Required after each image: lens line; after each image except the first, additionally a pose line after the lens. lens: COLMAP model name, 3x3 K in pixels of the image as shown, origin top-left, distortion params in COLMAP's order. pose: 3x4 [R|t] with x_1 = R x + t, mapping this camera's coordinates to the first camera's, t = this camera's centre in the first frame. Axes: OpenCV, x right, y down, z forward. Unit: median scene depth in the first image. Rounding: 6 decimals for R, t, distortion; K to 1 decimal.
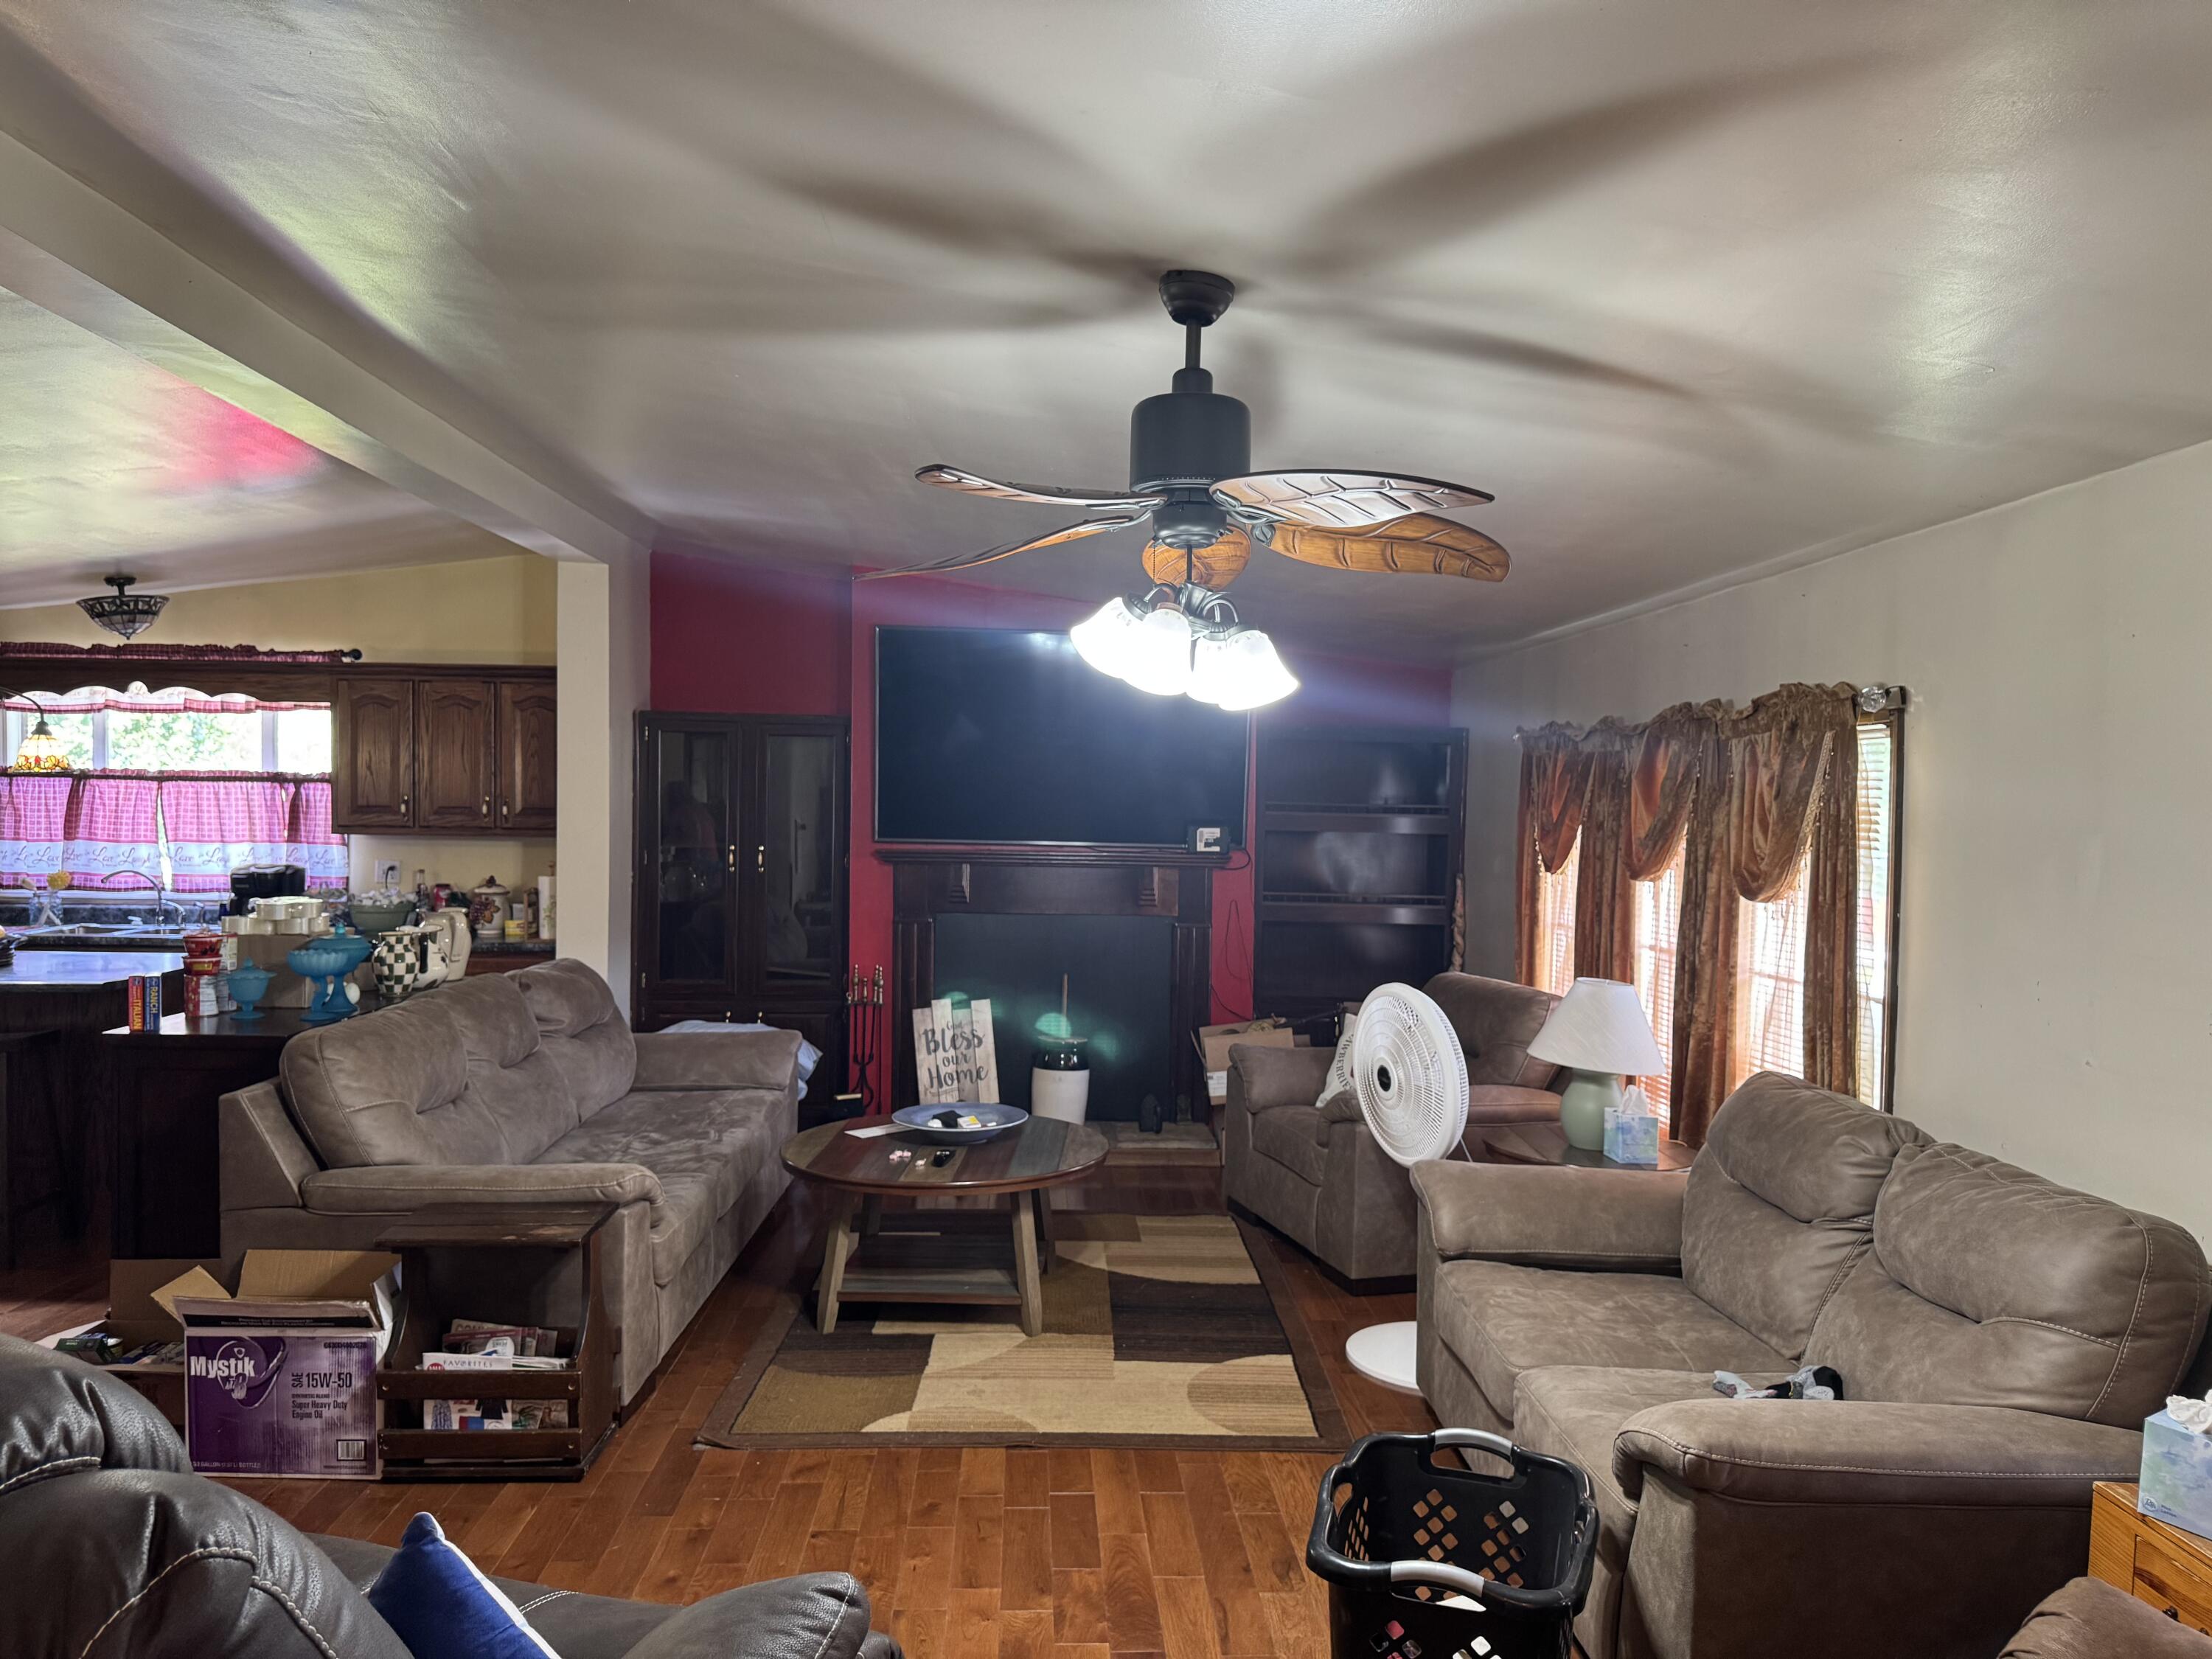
lens RADIAL K [[1541.4, 0, 1090.4], [0, 1541.4, 856.1], [0, 0, 1]] dist [0.020571, -0.033509]
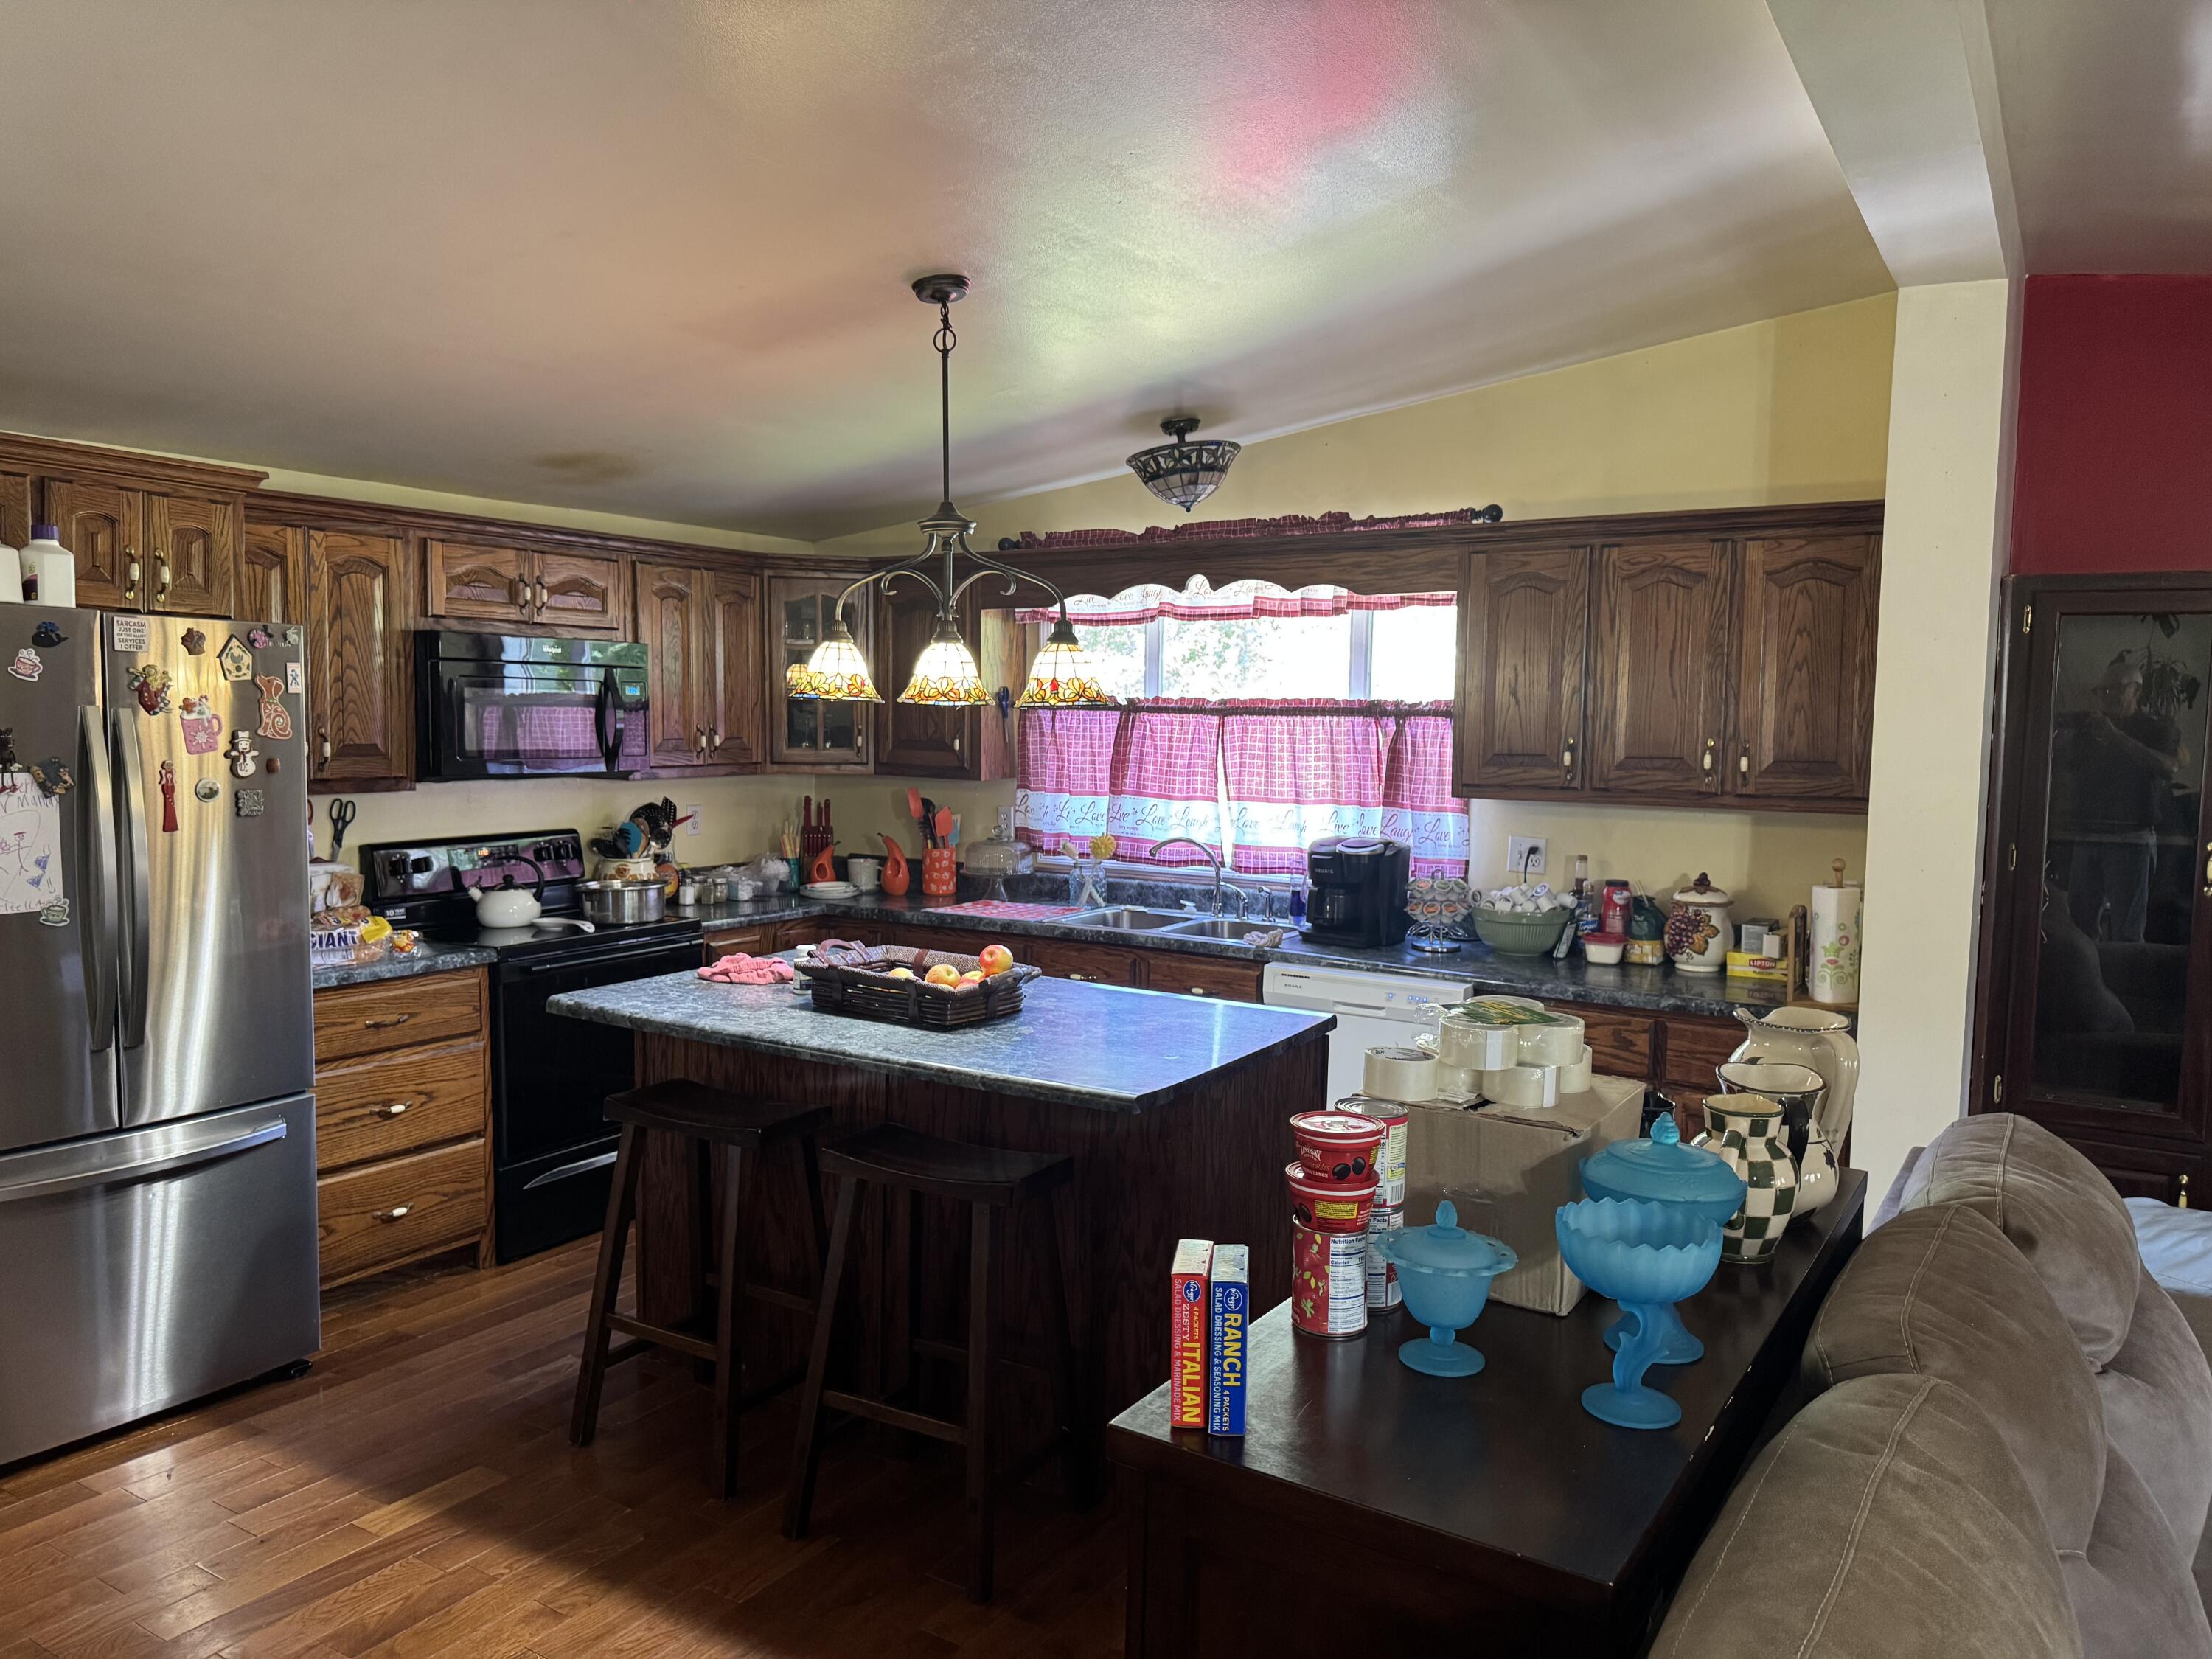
lens RADIAL K [[1541.4, 0, 1108.0], [0, 1541.4, 836.6], [0, 0, 1]] dist [0.020571, -0.033509]
pose [[0.822120, 0.040591, -0.567865, -0.240366], [-0.019685, 0.998885, 0.042902, -0.022078], [0.568974, -0.024092, 0.822003, 0.386540]]
